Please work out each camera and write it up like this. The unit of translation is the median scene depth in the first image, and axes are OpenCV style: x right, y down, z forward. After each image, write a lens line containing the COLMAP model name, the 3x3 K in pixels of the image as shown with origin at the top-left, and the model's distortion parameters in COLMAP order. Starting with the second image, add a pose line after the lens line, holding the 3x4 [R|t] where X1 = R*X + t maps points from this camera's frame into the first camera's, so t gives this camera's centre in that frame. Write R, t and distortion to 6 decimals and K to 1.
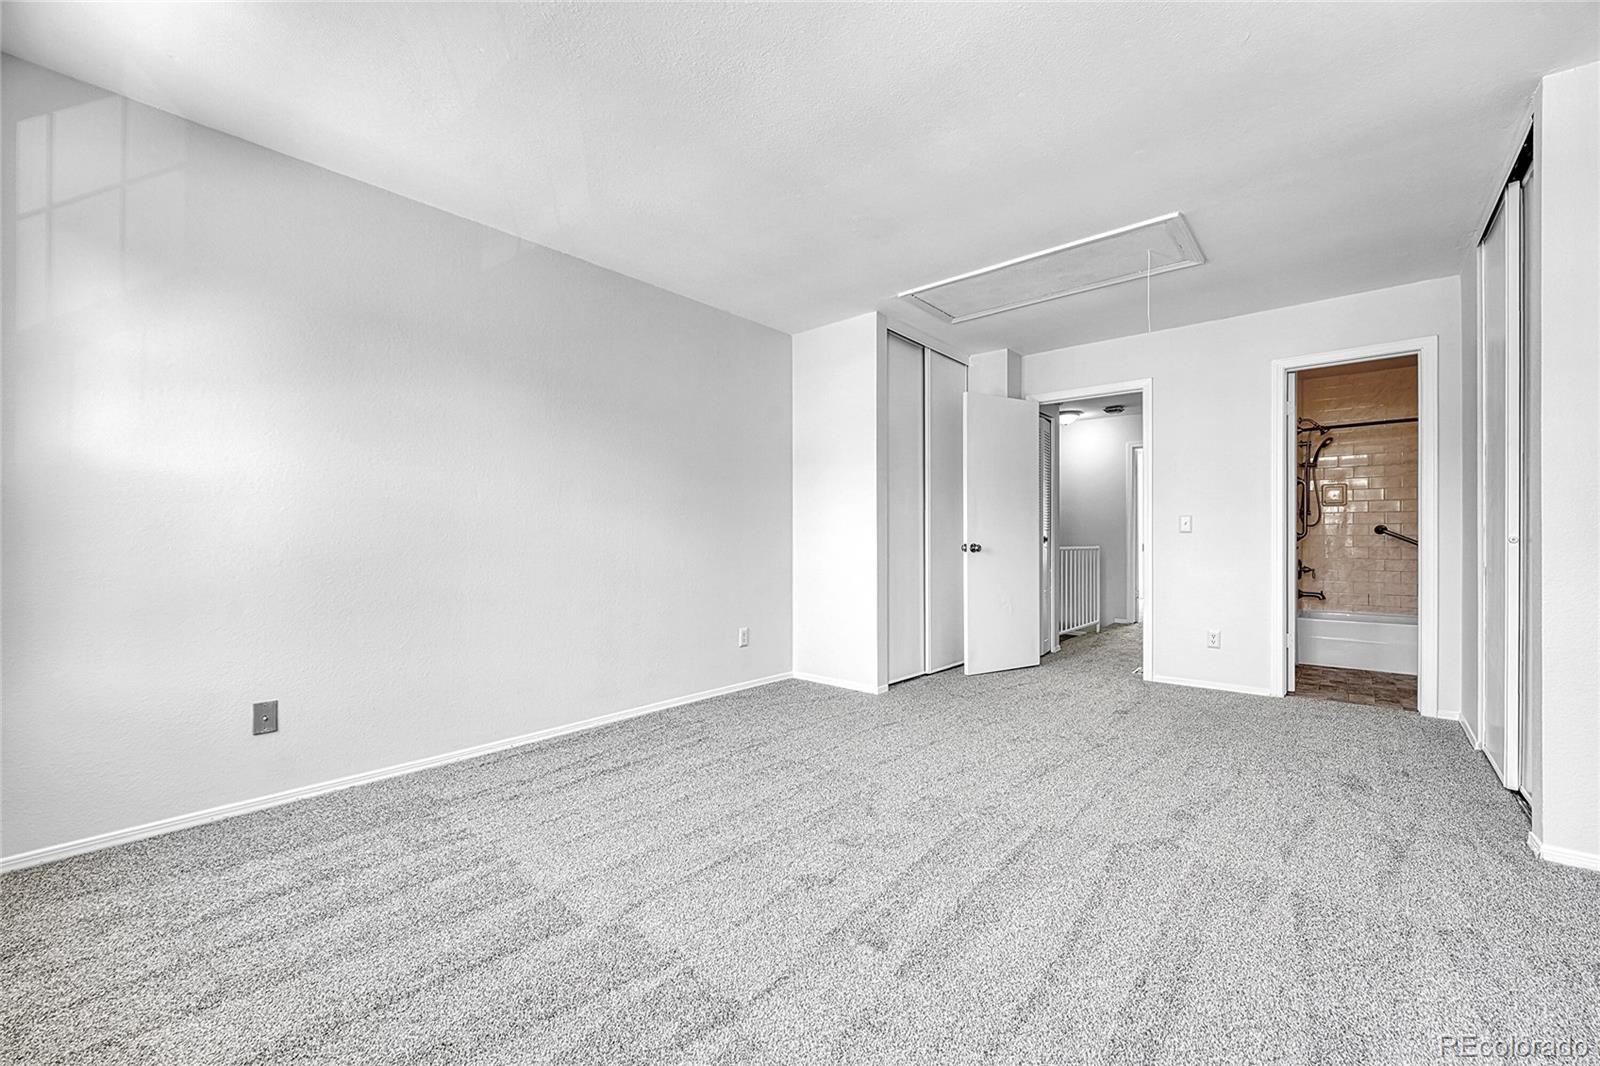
lens RADIAL K [[647.1, 0, 792.4], [0, 647.1, 537.6], [0, 0, 1]] dist [-0.002572, 0.000761]
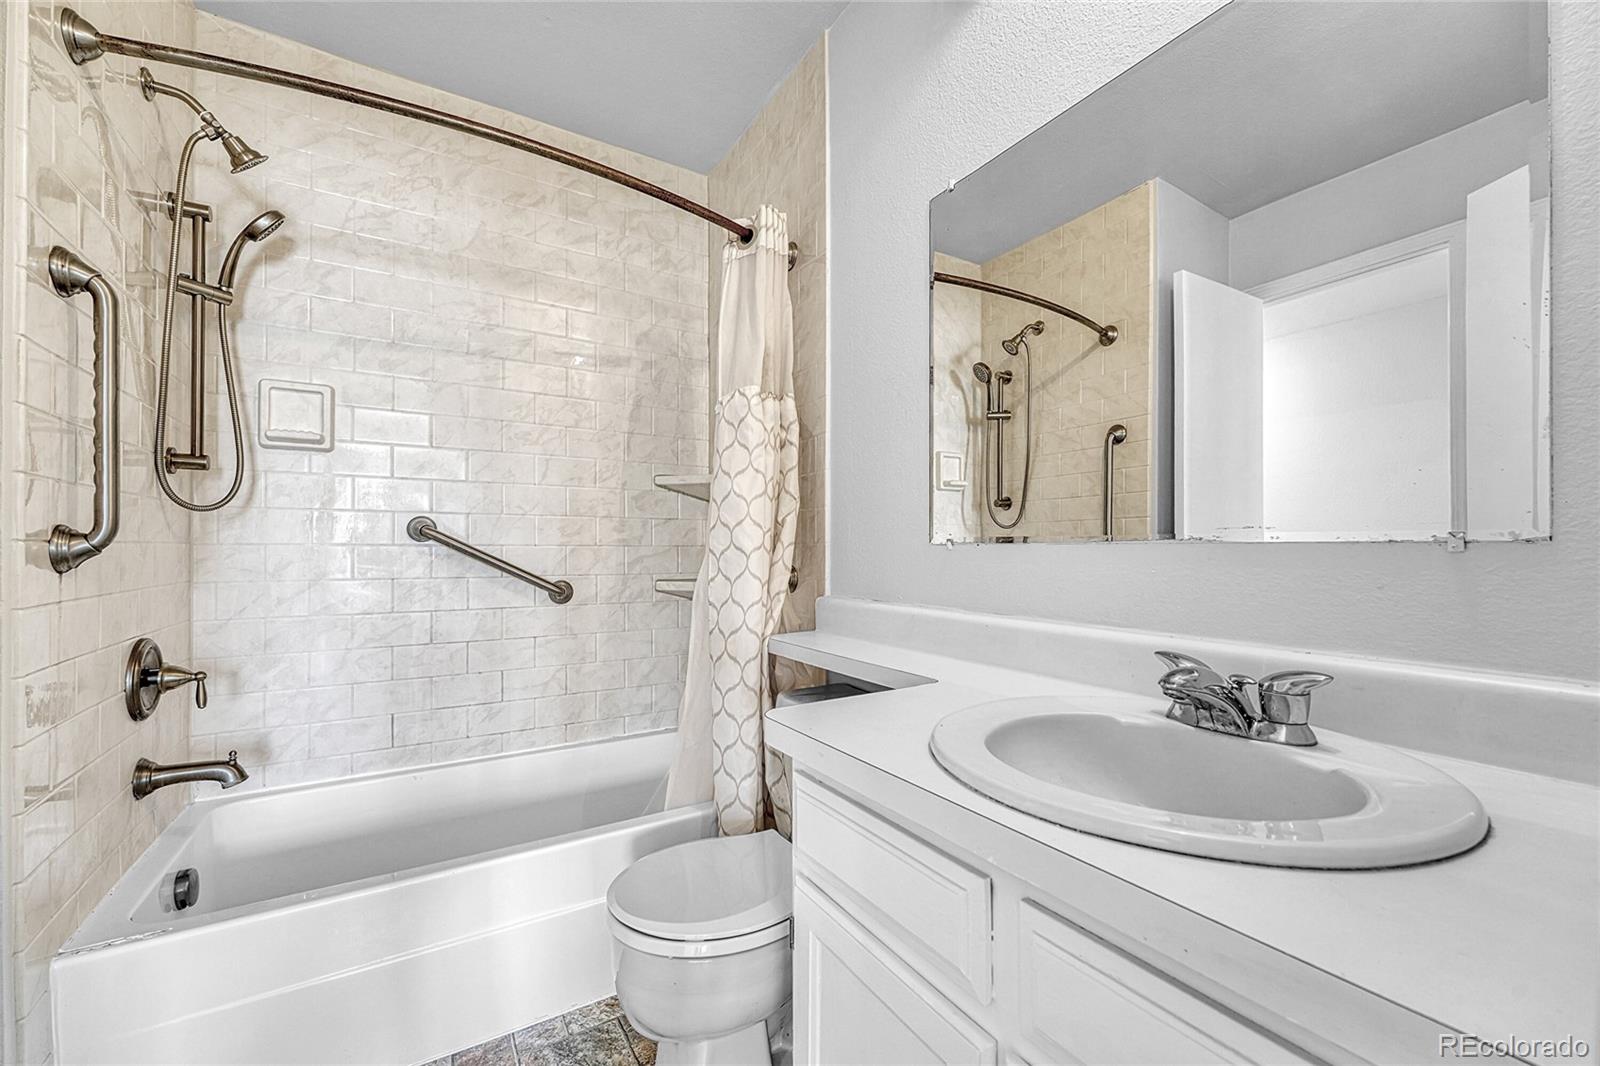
lens RADIAL K [[647.1, 0, 792.7], [0, 647.1, 548.8], [0, 0, 1]] dist [-0.002572, 0.000761]
pose [[0.315073, -0.001991, 0.949065, 0.867667], [-0.000257, 0.999998, 0.002183, -0.002754], [-0.949068, -0.000932, 0.315071, 0.945245]]
